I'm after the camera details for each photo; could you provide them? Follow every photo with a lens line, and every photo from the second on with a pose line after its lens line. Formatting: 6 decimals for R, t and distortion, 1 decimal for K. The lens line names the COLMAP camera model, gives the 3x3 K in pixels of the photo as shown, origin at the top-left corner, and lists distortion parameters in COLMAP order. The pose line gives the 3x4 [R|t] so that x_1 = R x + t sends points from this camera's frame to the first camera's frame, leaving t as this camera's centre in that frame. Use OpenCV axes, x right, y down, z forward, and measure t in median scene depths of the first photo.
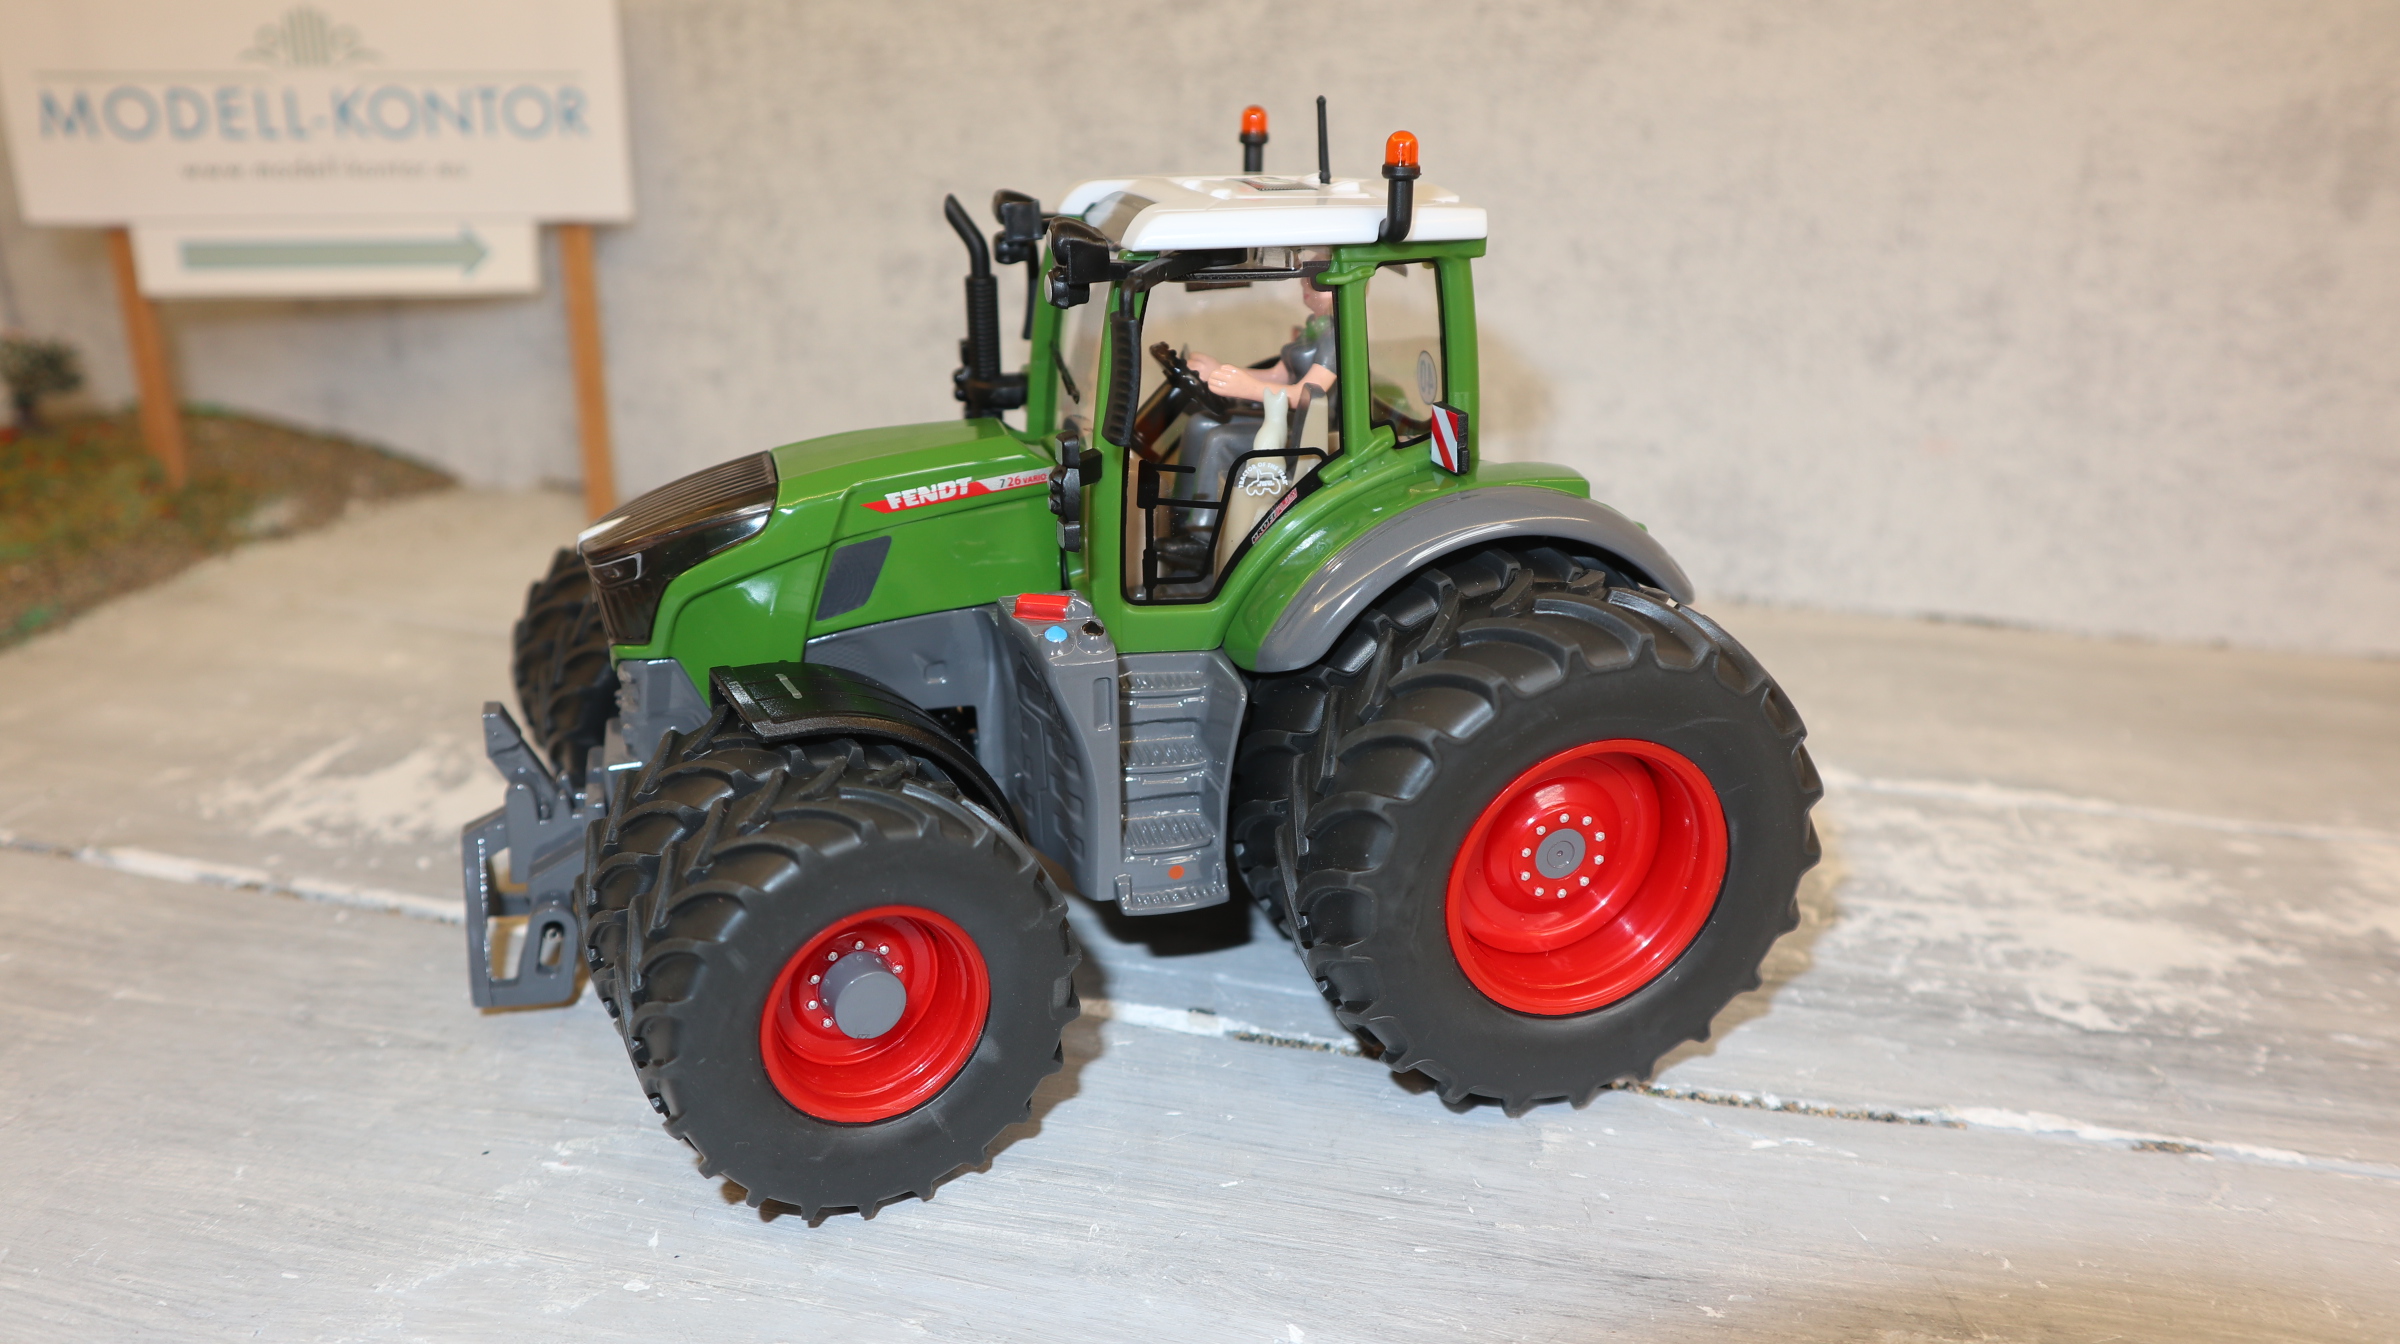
lens RADIAL K [[1733.2, 0, 1199.0], [0, 1733.2, 680.7], [0, 0, 1]] dist [-0.101321, 0.069102]
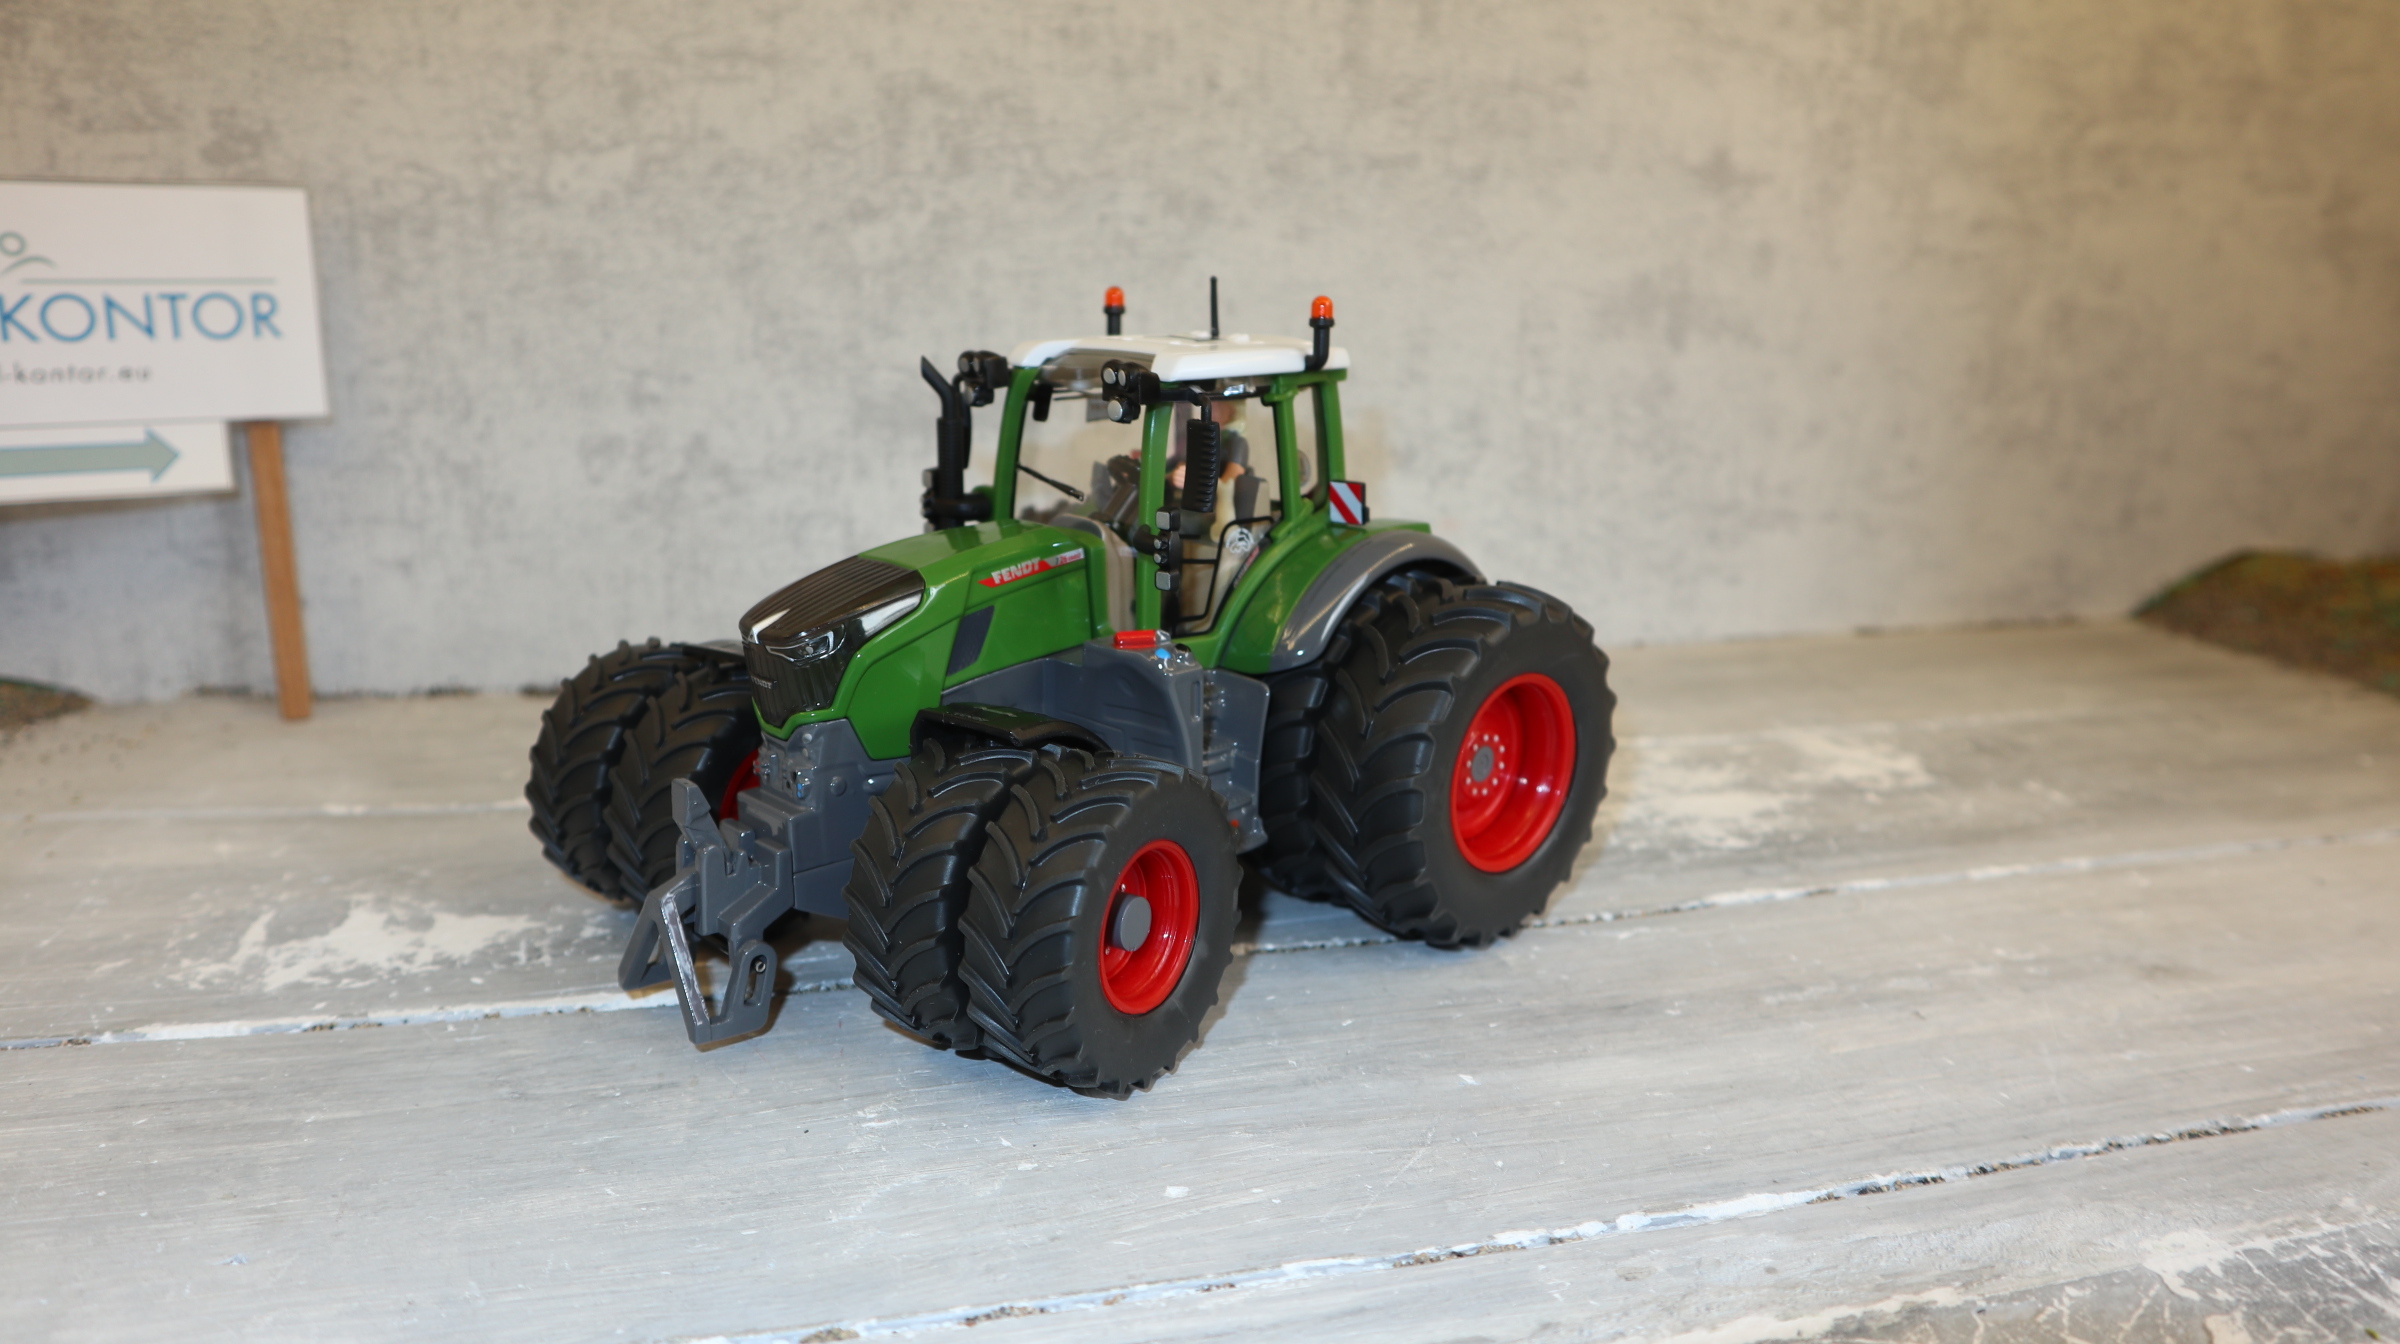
lens RADIAL K [[1733.2, 0, 1202.0], [0, 1733.2, 682.8], [0, 0, 1]] dist [-0.101321, 0.069102]
pose [[0.884684, -0.114248, 0.451975, -0.620890], [0.165627, 0.983283, -0.075645, 0.095972], [-0.435777, 0.141781, 0.888818, -0.215345]]
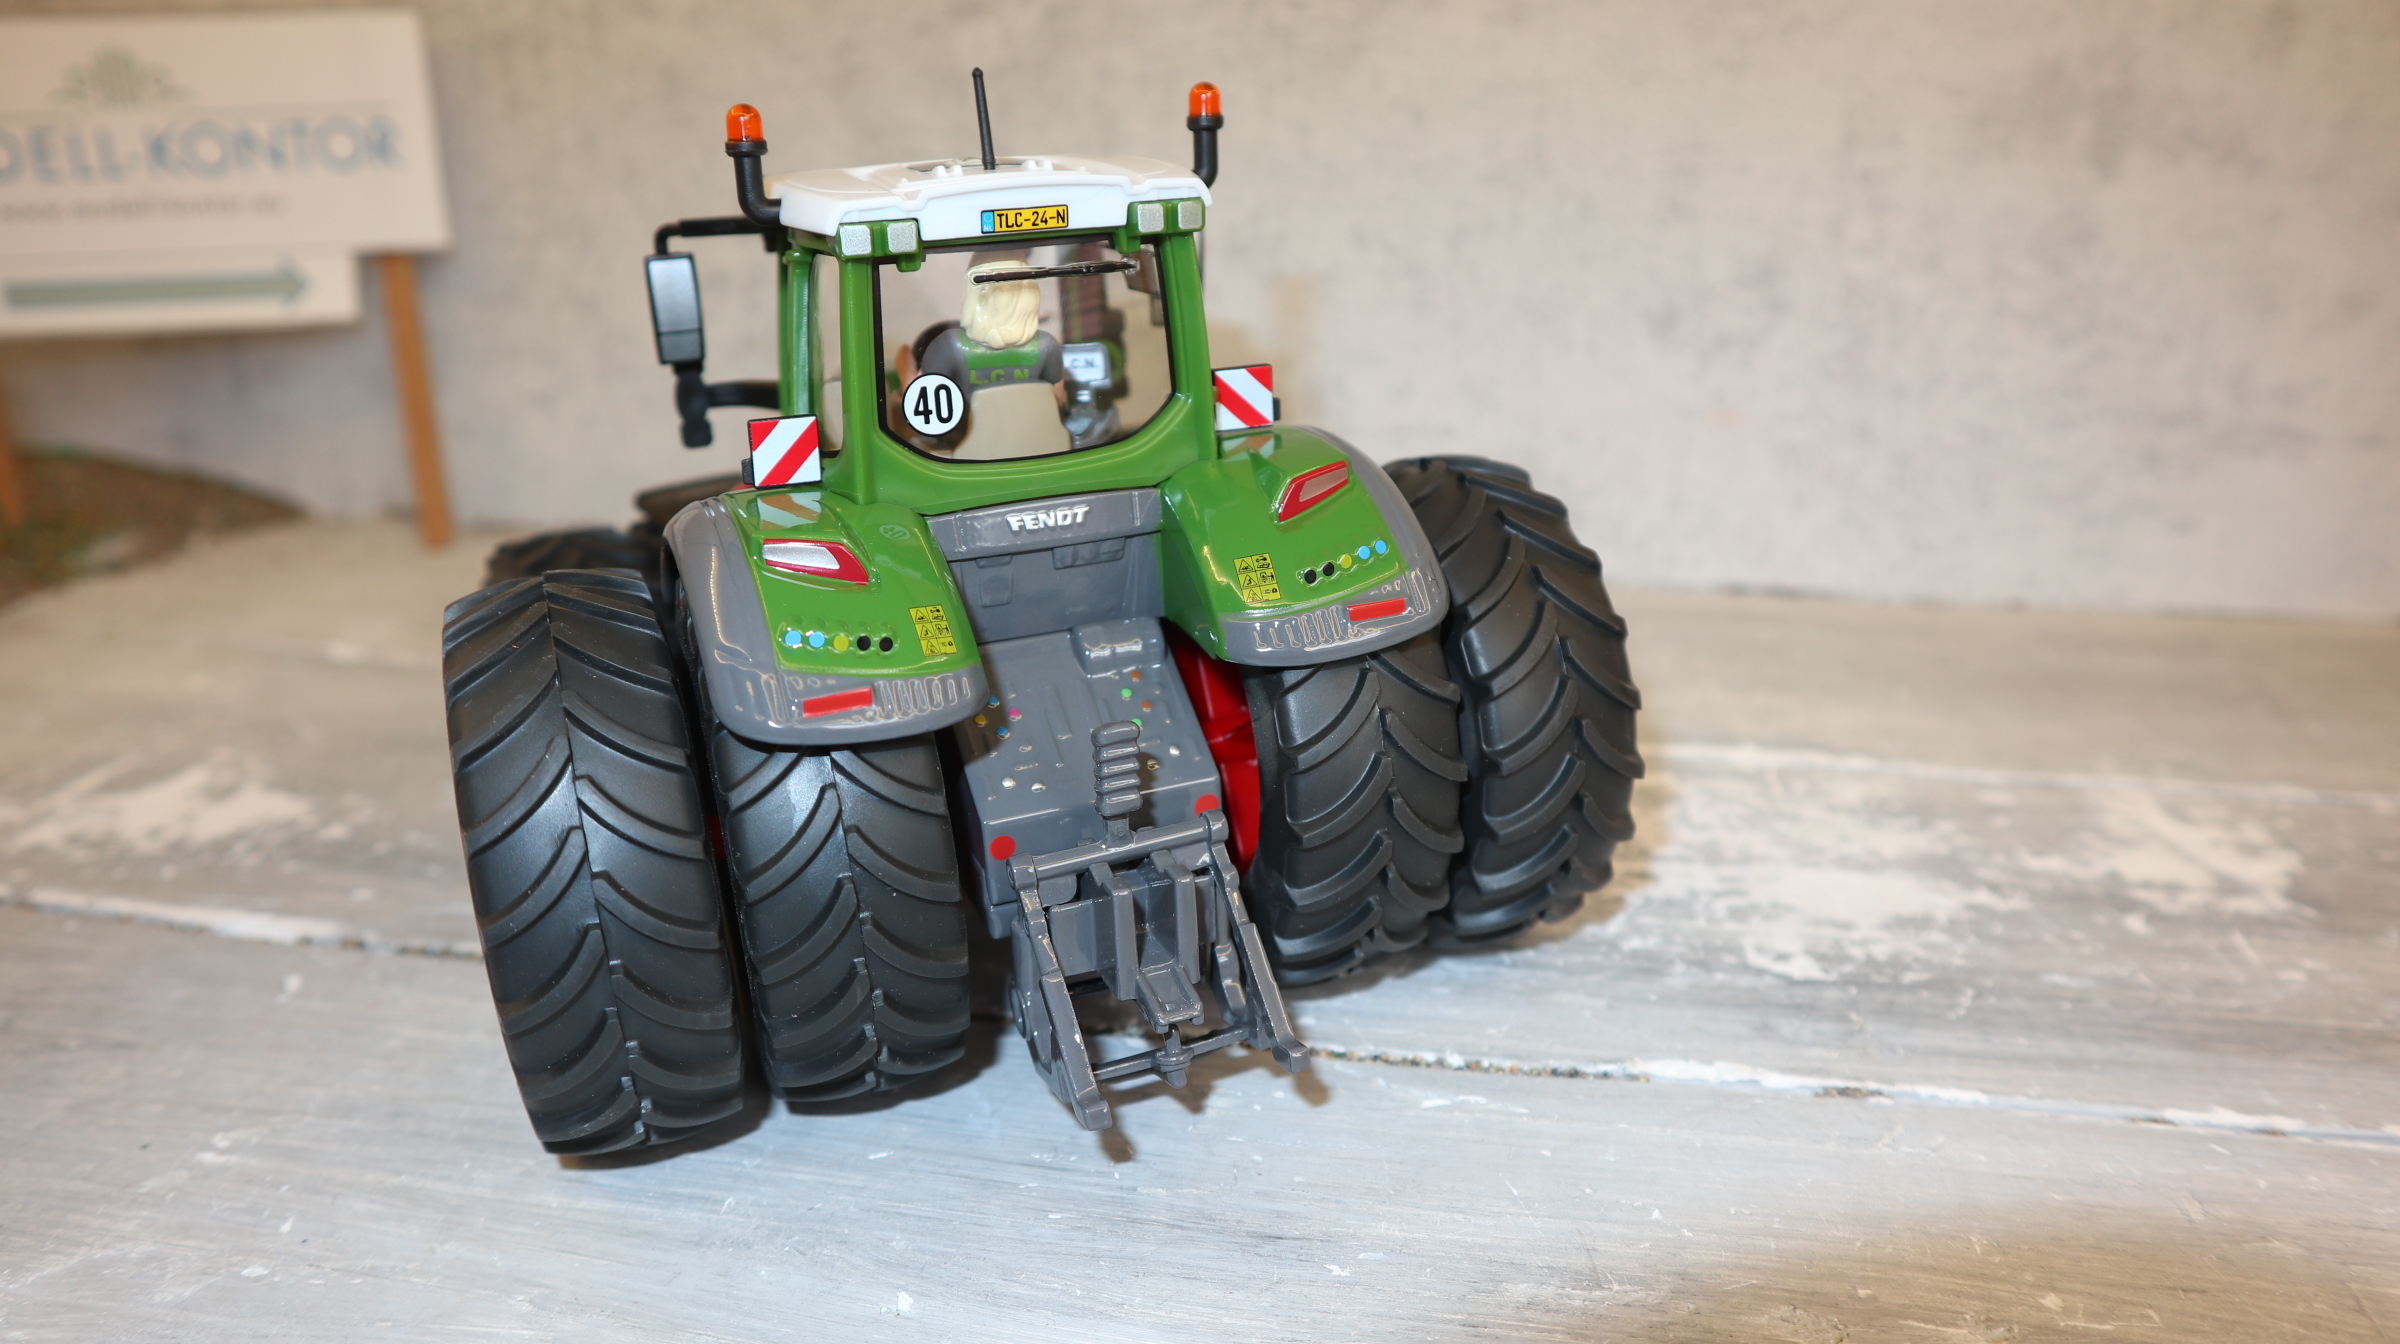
lens RADIAL K [[1692.5, 0, 1203.5], [0, 1692.5, 676.7], [0, 0, 1]] dist [-0.105568, 0.068627]
pose [[0.999398, -0.034326, 0.004992, 0.187215], [0.034425, 0.999183, -0.021157, 0.040194], [-0.004262, 0.021316, 0.999764, 0.030386]]
